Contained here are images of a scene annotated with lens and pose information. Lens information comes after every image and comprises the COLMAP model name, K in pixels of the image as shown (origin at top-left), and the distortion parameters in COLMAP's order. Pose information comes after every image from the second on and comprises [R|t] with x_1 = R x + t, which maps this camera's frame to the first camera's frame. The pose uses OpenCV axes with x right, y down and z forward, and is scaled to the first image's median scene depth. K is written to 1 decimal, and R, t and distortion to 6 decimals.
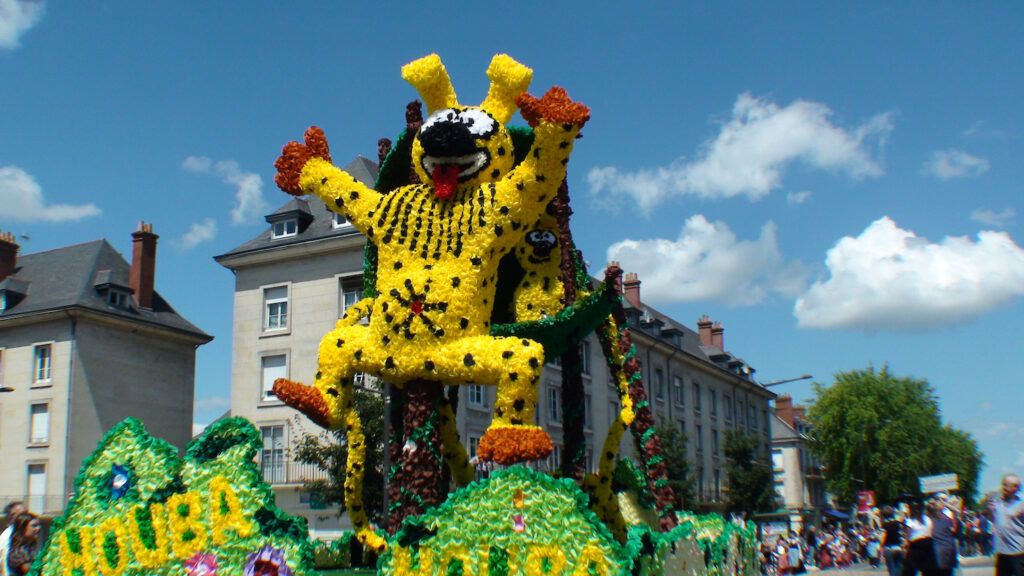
lens RADIAL K [[1121.4, 0, 539.3], [0, 1121.4, 287.9], [0, 0, 1]] dist [-0.238382, 0.172622]
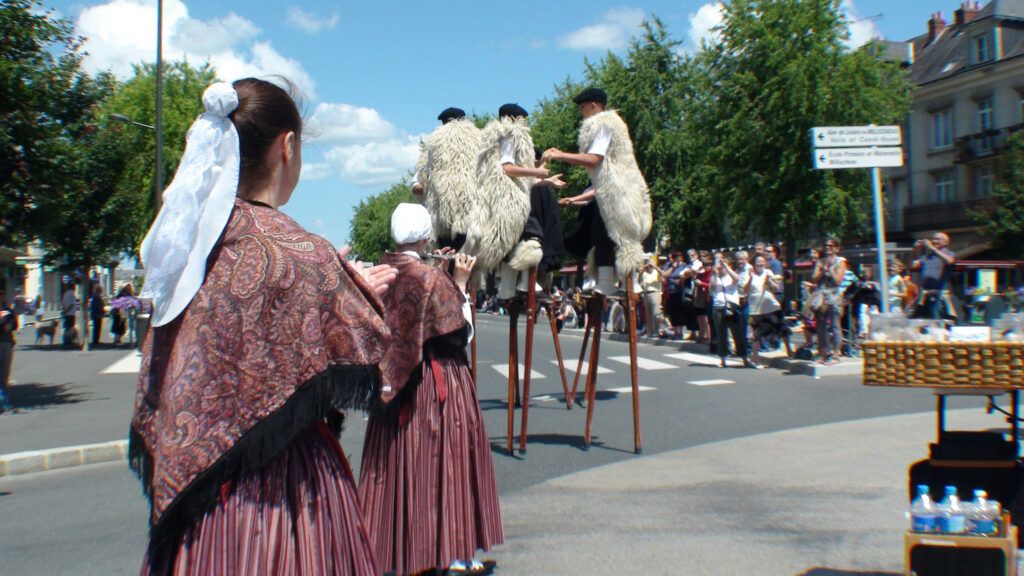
lens RADIAL K [[1119.6, 0, 512.0], [0, 1119.6, 288.0], [0, 0, 1]] dist [-0.223955, 0.086930]
pose [[0.764162, 0.029214, 0.644363, 0.037412], [-0.160388, 0.976205, 0.145947, 0.125680], [-0.624766, -0.214875, 0.750664, 0.521186]]
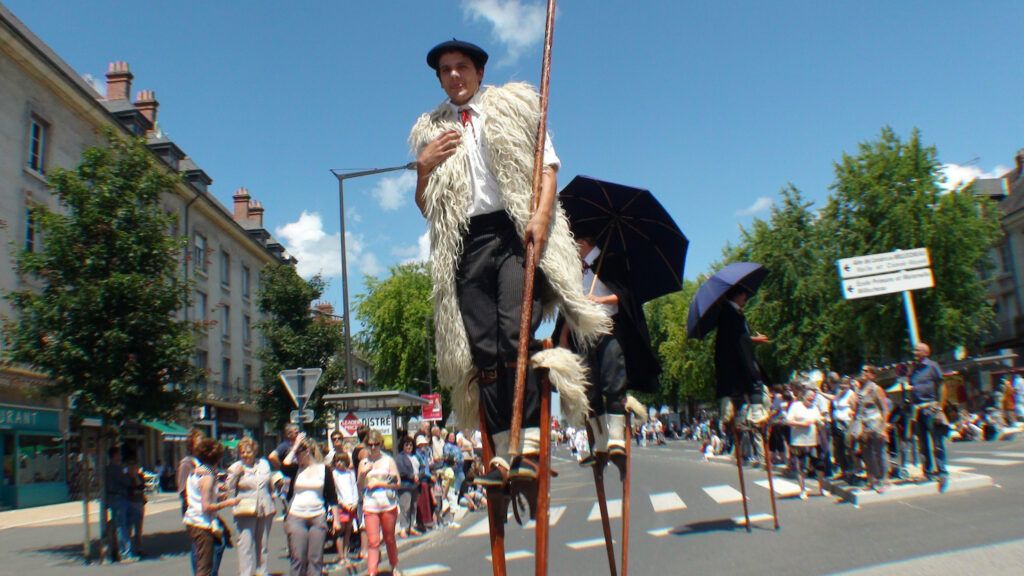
lens RADIAL K [[872.6, 0, 512.0], [0, 872.6, 288.0], [0, 0, 1]] dist [-0.201331, -0.013114]
pose [[0.899800, 0.039316, 0.434528, 0.088171], [-0.052791, 0.998425, 0.018980, 0.122640], [-0.433097, -0.040017, 0.900458, 0.526829]]
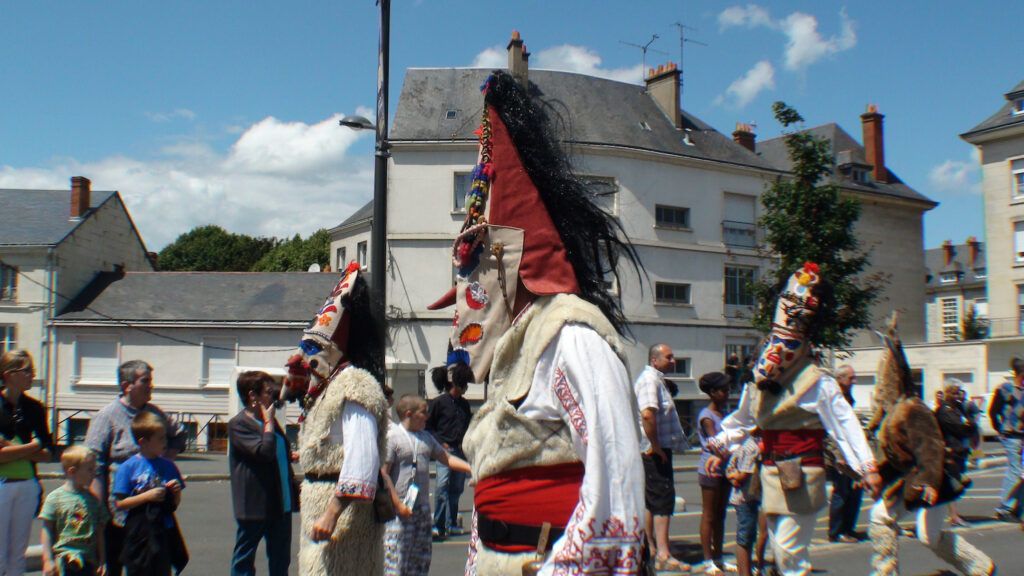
lens RADIAL K [[1121.4, 0, 539.3], [0, 1121.4, 287.9], [0, 0, 1]] dist [-0.238382, 0.172622]
pose [[0.849467, -0.027398, -0.526929, -0.067410], [0.099244, 0.989123, 0.108563, -0.028501], [0.518224, -0.144515, 0.842947, -0.131349]]
